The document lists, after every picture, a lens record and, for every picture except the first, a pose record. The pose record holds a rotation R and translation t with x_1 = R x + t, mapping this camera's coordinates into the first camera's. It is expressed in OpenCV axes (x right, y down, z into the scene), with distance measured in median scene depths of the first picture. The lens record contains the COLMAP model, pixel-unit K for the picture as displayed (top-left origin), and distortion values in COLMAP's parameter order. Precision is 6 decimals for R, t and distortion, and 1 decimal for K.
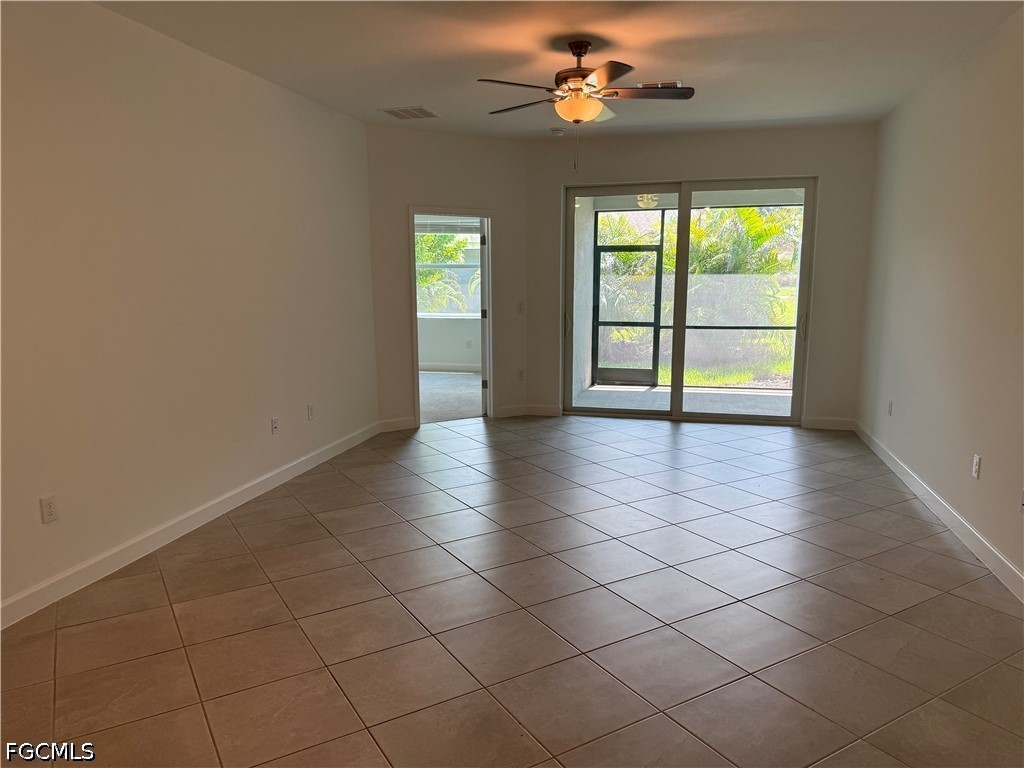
lens RADIAL K [[718.4, 0, 514.8], [0, 718.4, 388.6], [0, 0, 1]] dist [0.119287, -0.170828]
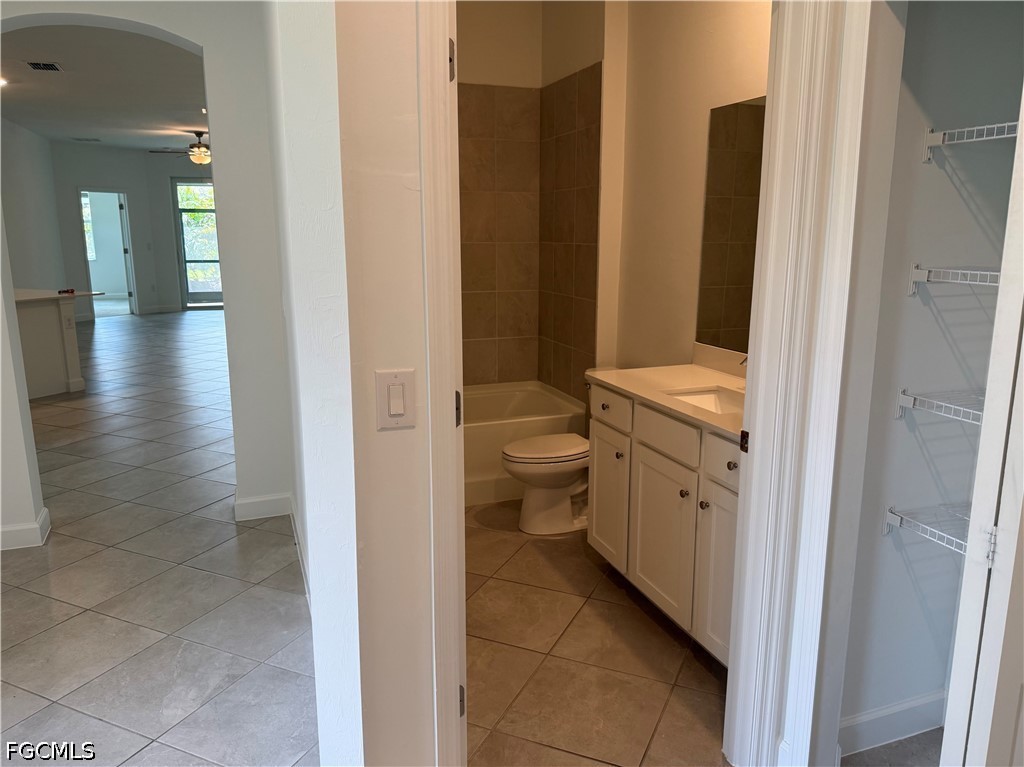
lens RADIAL K [[735.9, 0, 504.9], [0, 735.9, 383.5], [0, 0, 1]] dist [0.038233, -0.052973]
pose [[0.833647, -0.110863, 0.541057, -0.283528], [0.085378, 0.993739, 0.072070, 0.157034], [-0.545659, -0.013886, 0.837892, -0.949521]]
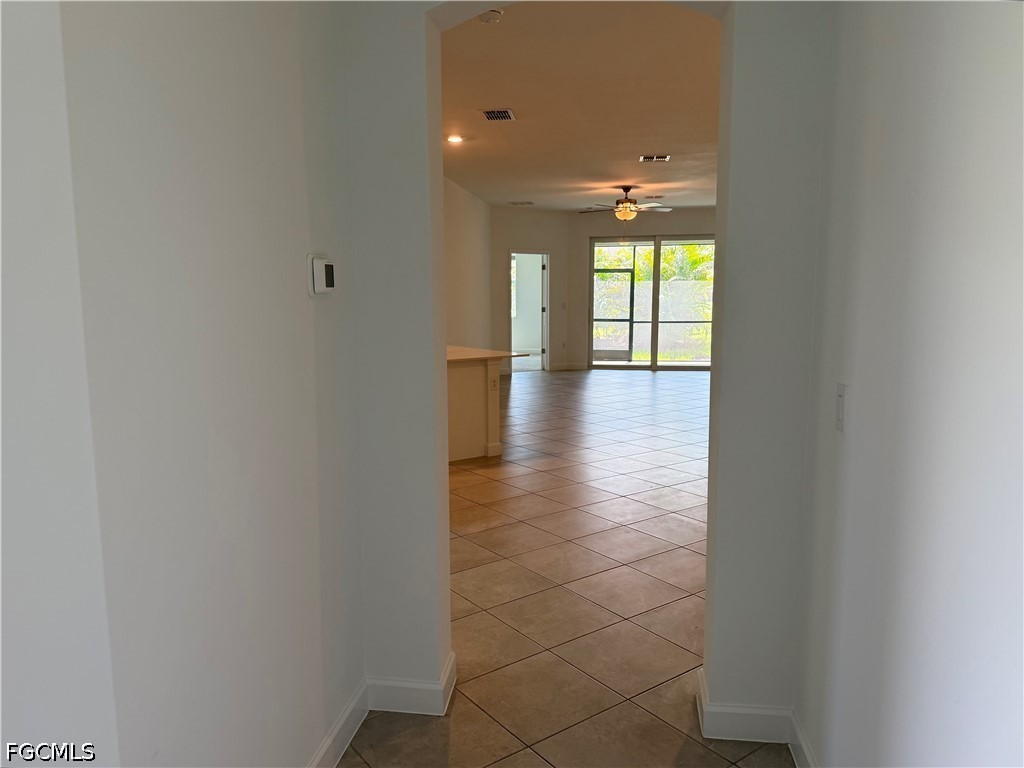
lens RADIAL K [[718.4, 0, 514.8], [0, 718.4, 388.6], [0, 0, 1]] dist [0.119287, -0.170828]
pose [[0.995774, -0.012864, 0.090930, -0.281427], [0.014875, 0.999659, -0.021474, 0.125667], [-0.090622, 0.022736, 0.995626, -0.731916]]
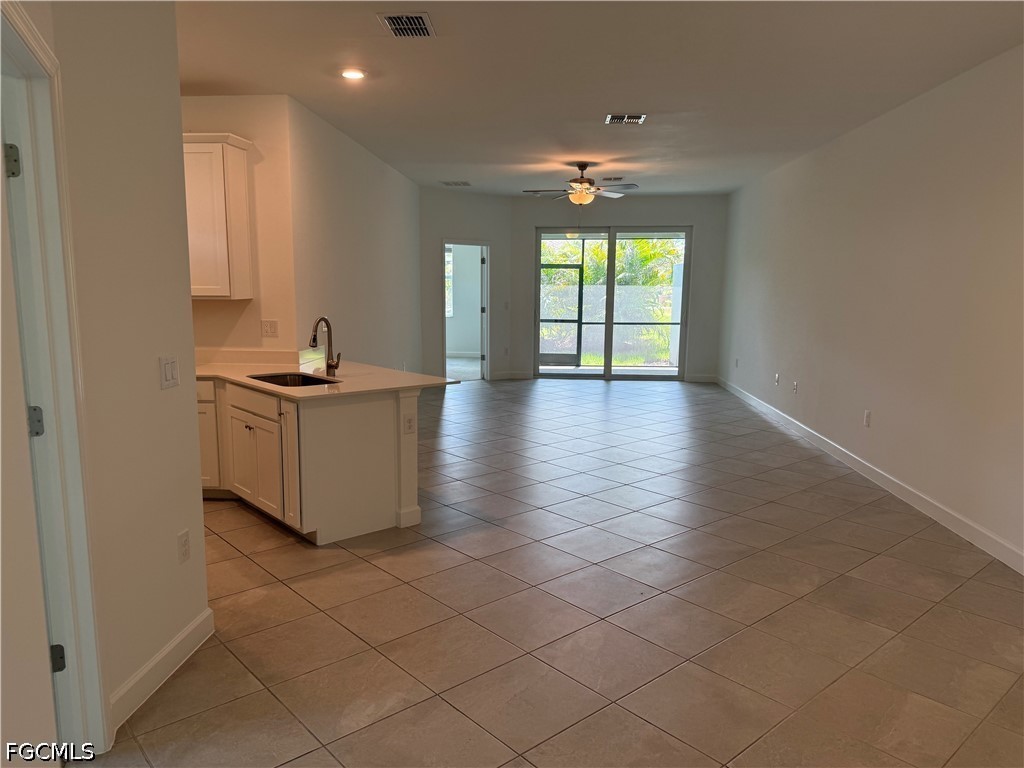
lens RADIAL K [[706.1, 0, 511.7], [0, 706.1, 388.5], [0, 0, 1]] dist [0.183250, -0.363362]
pose [[0.985718, -0.014418, 0.167784, -0.242611], [0.016494, 0.999804, -0.010983, 0.078957], [-0.167593, 0.013594, 0.985763, -0.474959]]
